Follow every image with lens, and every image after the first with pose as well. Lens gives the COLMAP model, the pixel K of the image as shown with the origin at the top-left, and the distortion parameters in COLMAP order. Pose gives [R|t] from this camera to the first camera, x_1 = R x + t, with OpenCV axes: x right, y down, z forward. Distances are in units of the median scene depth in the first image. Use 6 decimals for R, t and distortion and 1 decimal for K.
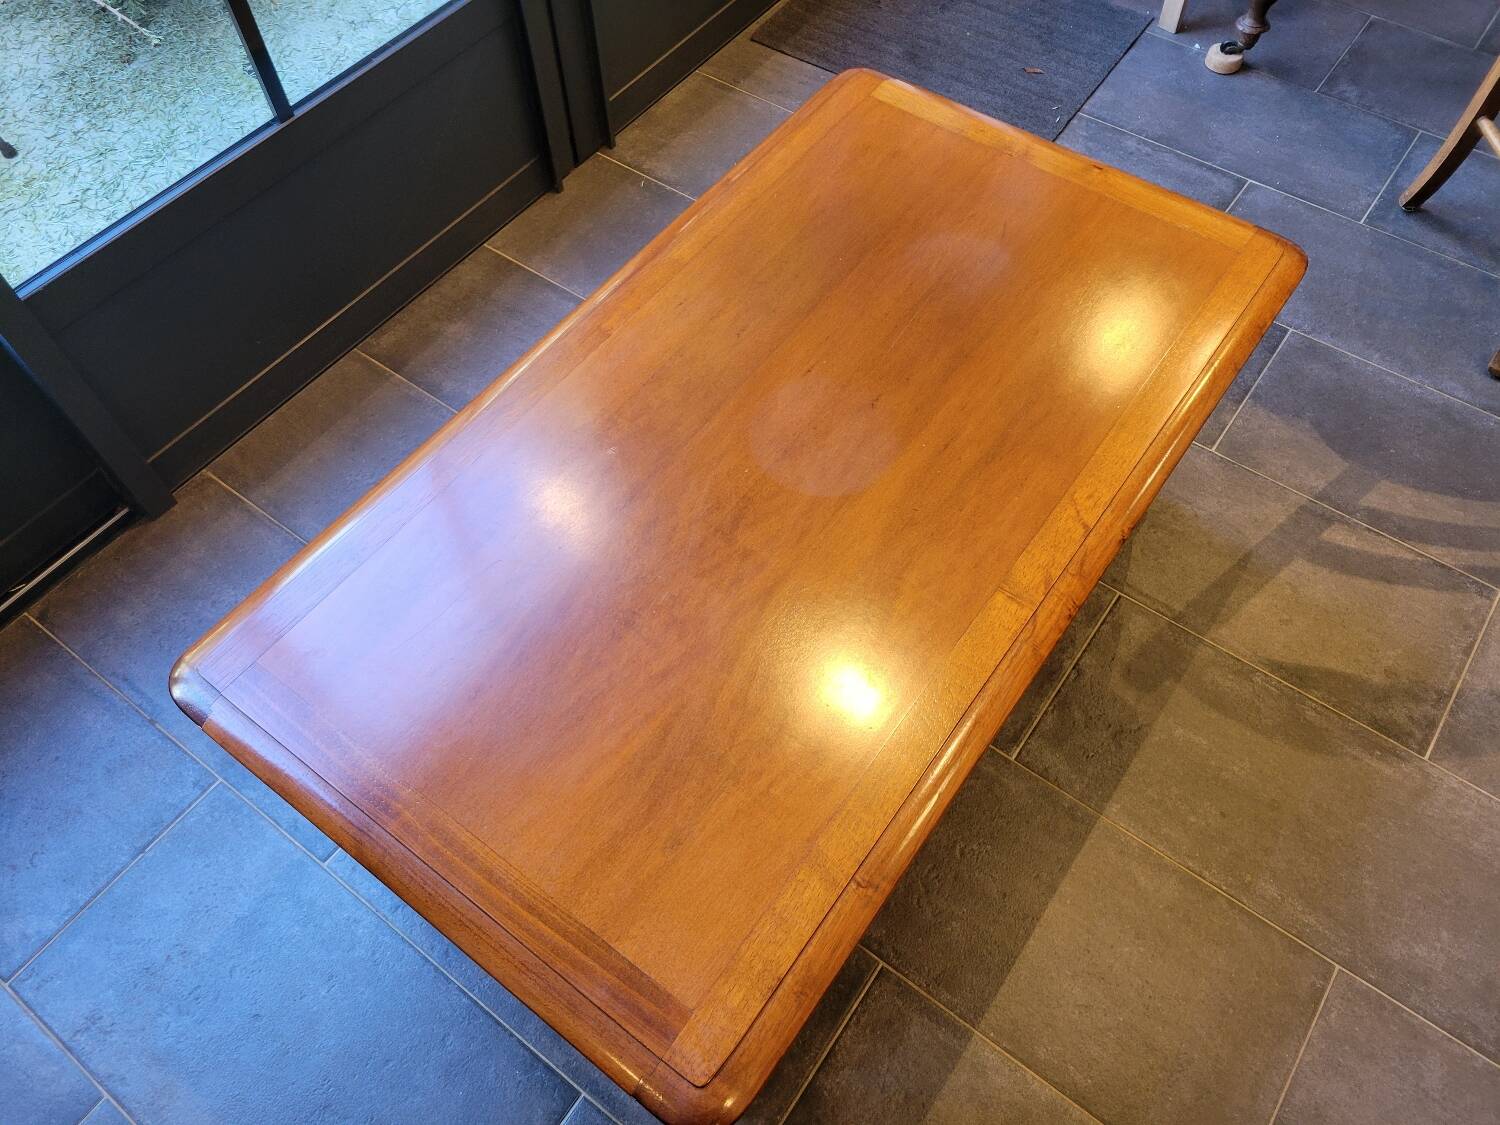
lens RADIAL K [[1132.2, 0, 753.6], [0, 1132.2, 531.6], [0, 0, 1]] dist [0.068128, -0.059699]
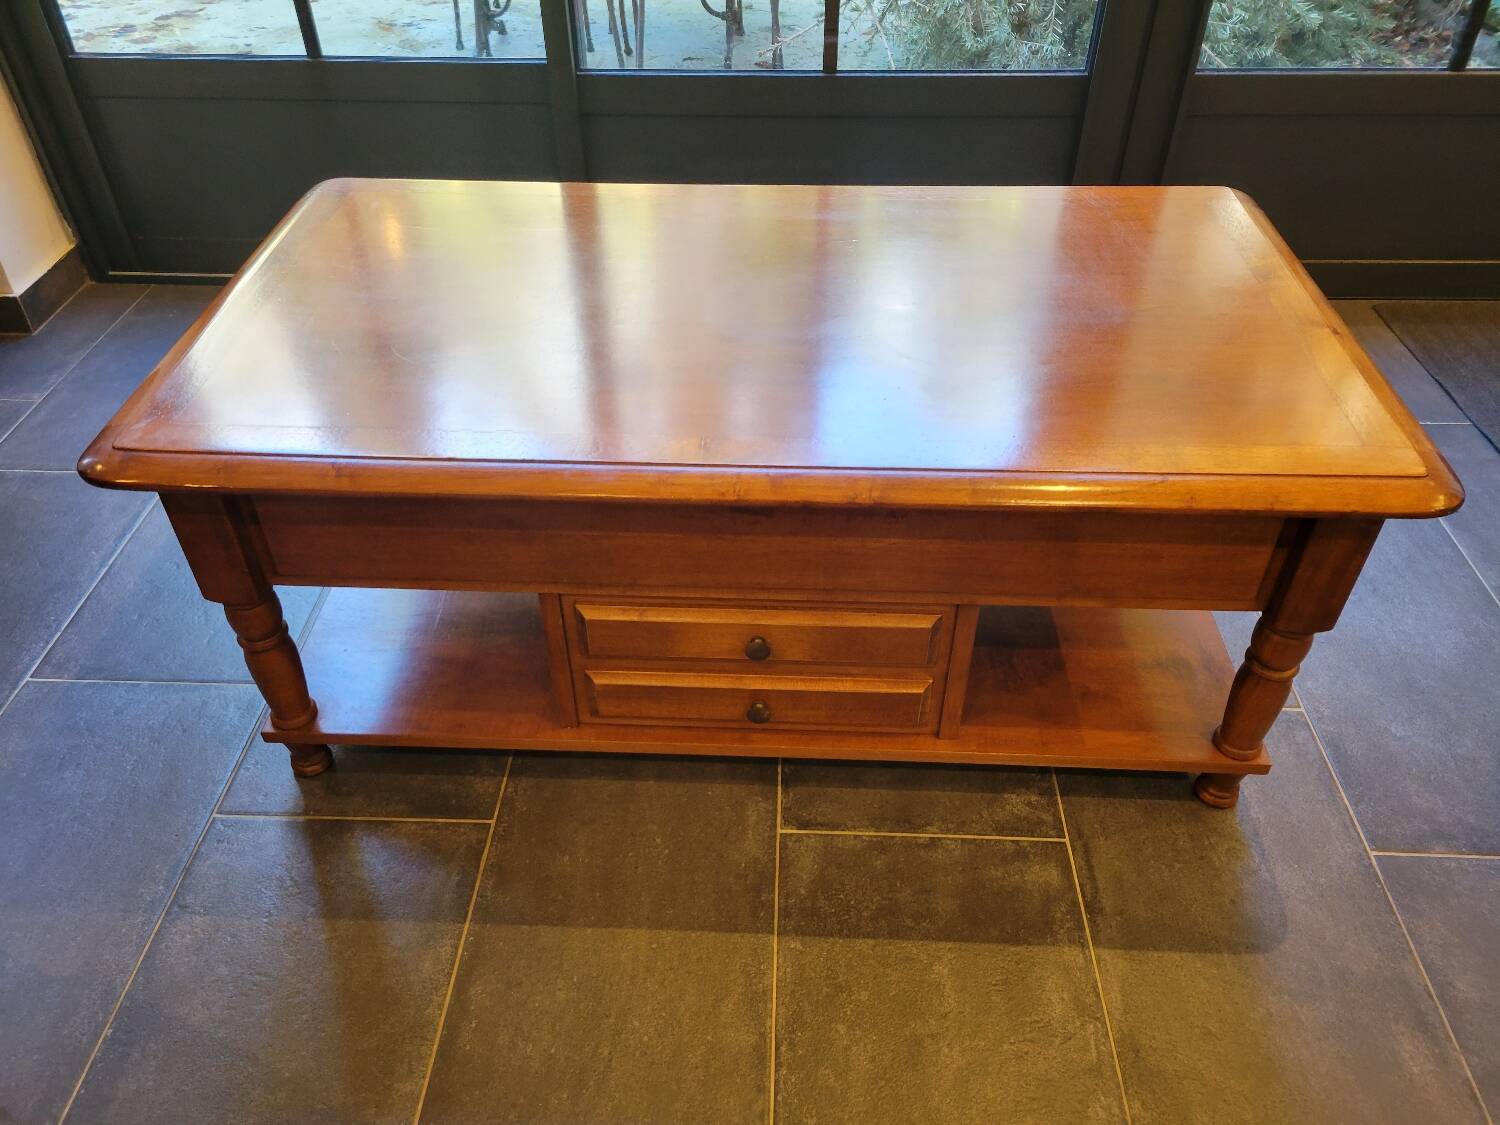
lens RADIAL K [[1130.5, 0, 750.0], [0, 1130.5, 562.5], [0, 0, 1]] dist [0.067524, -0.061098]
pose [[0.557198, 0.544351, -0.627067, 0.623585], [-0.691867, 0.721926, 0.011920, 0.061948], [0.459185, 0.427205, 0.778874, 0.254146]]
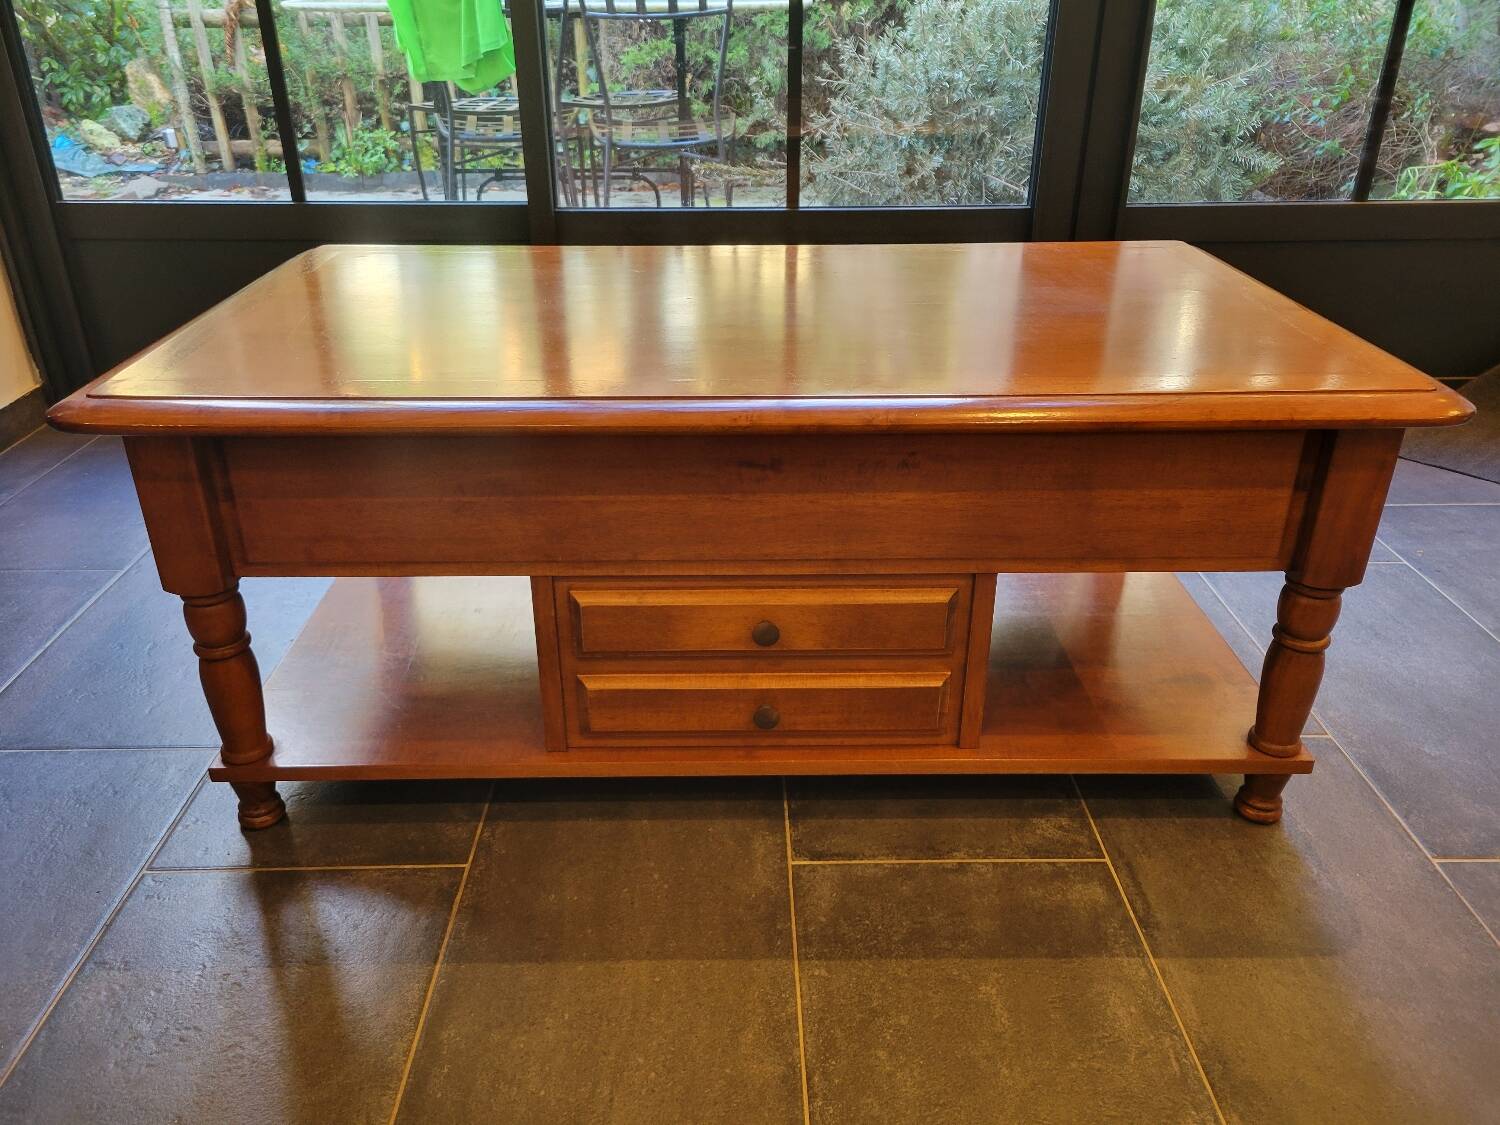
lens RADIAL K [[1132.2, 0, 753.6], [0, 1132.2, 531.6], [0, 0, 1]] dist [0.068128, -0.059699]
pose [[0.603571, 0.358503, -0.712164, 0.661095], [-0.668066, 0.714932, -0.206300, 0.213214], [0.435189, 0.600290, 0.671016, 0.351915]]
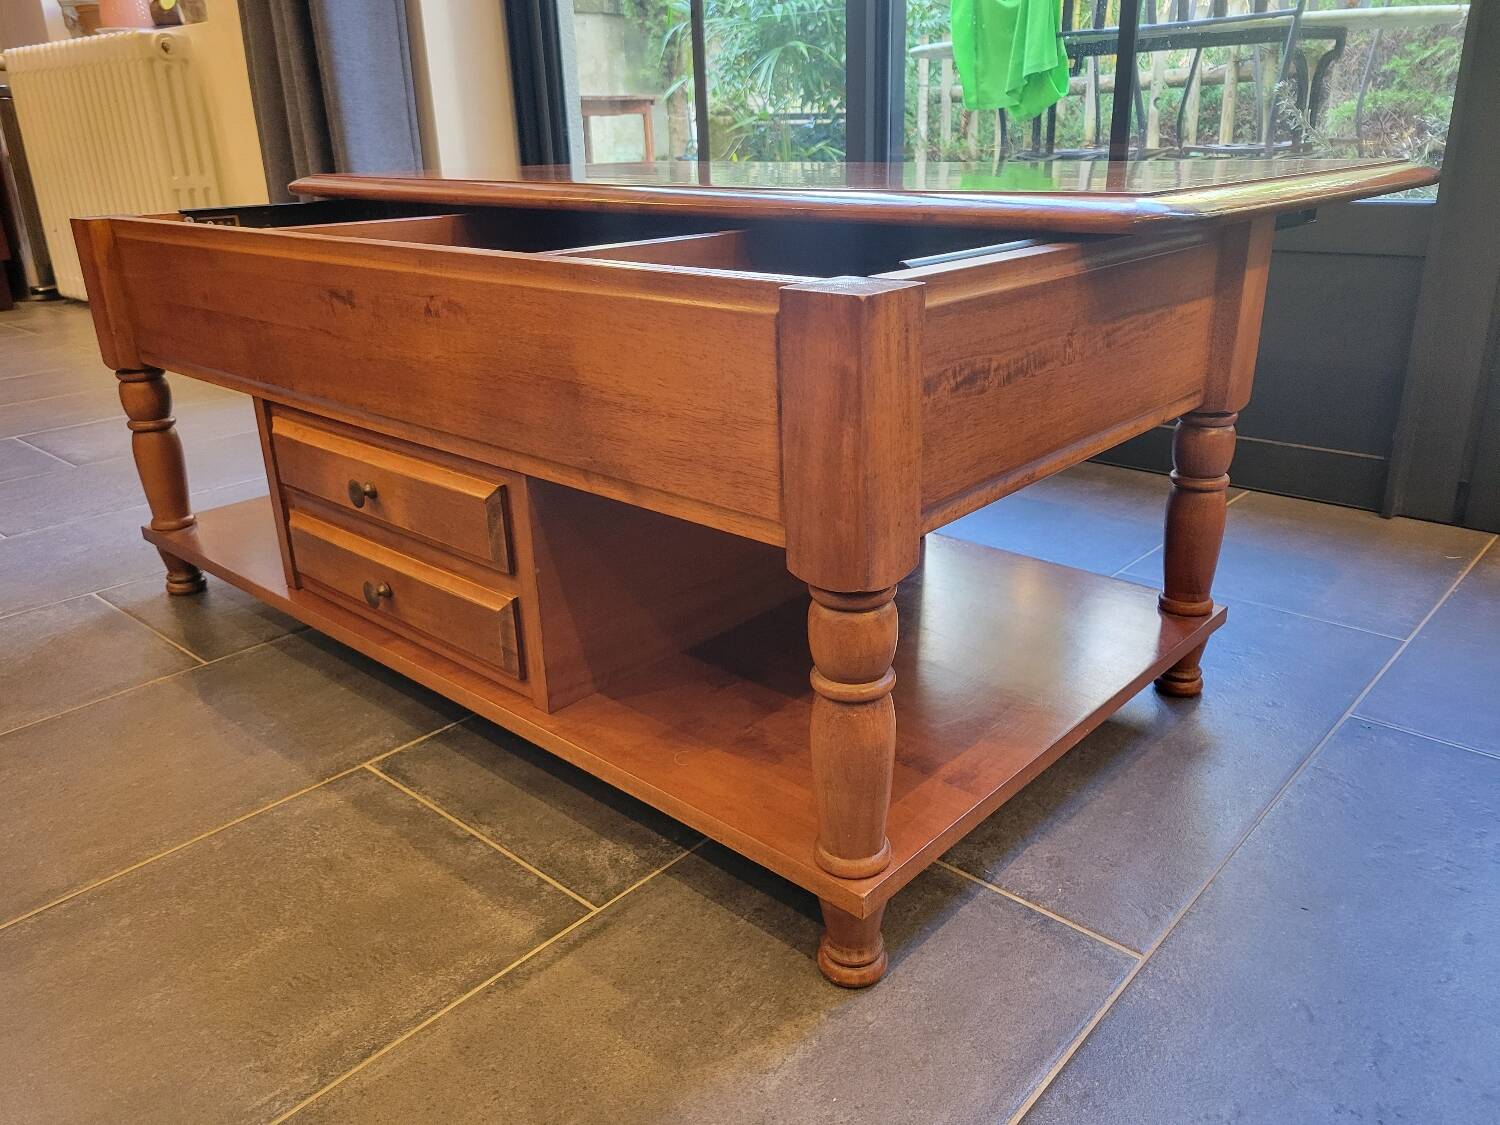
lens RADIAL K [[1142.3, 0, 753.4], [0, 1142.3, 531.2], [0, 0, 1]] dist [0.062948, -0.057388]
pose [[-0.100629, 0.347726, -0.932181, 0.781253], [-0.812182, 0.512456, 0.278833, -0.244054], [0.574659, 0.785159, 0.230849, 0.858651]]
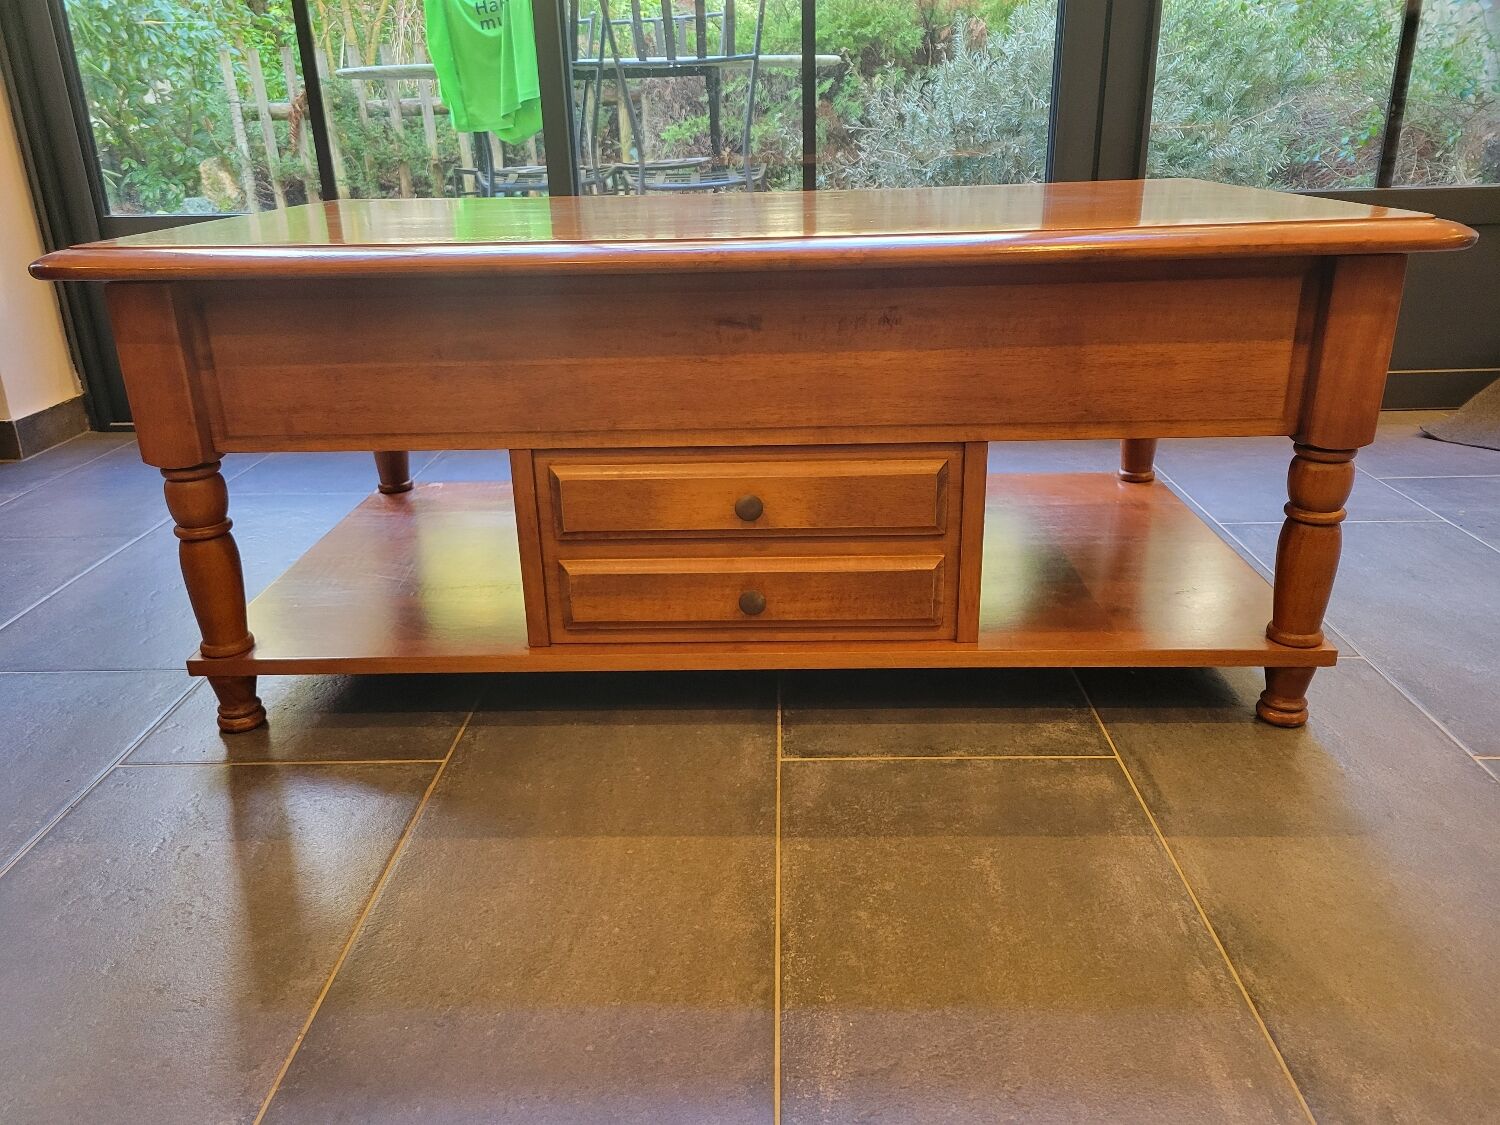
lens RADIAL K [[1132.4, 0, 756.1], [0, 1132.4, 532.8], [0, 0, 1]] dist [0.068001, -0.059782]
pose [[0.571132, 0.281648, -0.771027, 0.720305], [-0.674141, 0.696851, -0.244812, 0.283018], [0.468340, 0.659601, 0.587865, 0.475671]]
